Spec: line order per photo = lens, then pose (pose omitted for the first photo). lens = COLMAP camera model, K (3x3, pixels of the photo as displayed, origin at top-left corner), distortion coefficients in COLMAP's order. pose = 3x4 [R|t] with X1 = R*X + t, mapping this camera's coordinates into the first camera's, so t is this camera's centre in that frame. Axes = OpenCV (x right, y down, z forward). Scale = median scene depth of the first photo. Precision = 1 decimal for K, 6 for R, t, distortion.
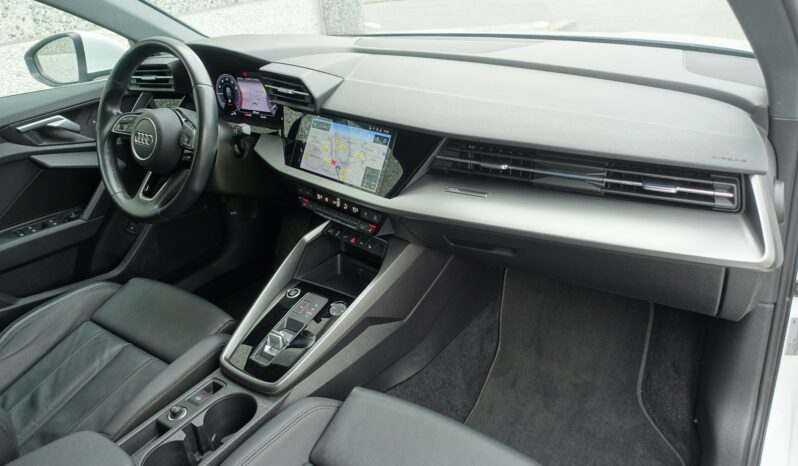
lens RADIAL K [[548.2, 0, 399.0], [0, 548.2, 233.0], [0, 0, 1]] dist [-0.010286, 0.003632]
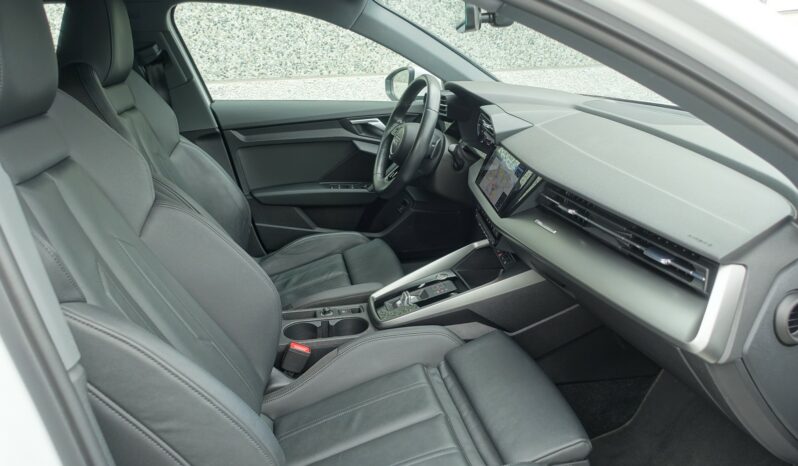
lens RADIAL K [[548.2, 0, 399.0], [0, 548.2, 233.0], [0, 0, 1]] dist [-0.010286, 0.003632]
pose [[0.727216, 0.292323, -0.621051, 0.496045], [-0.349874, 0.936283, 0.031016, 0.009445], [0.590546, 0.194734, 0.783156, -0.078295]]
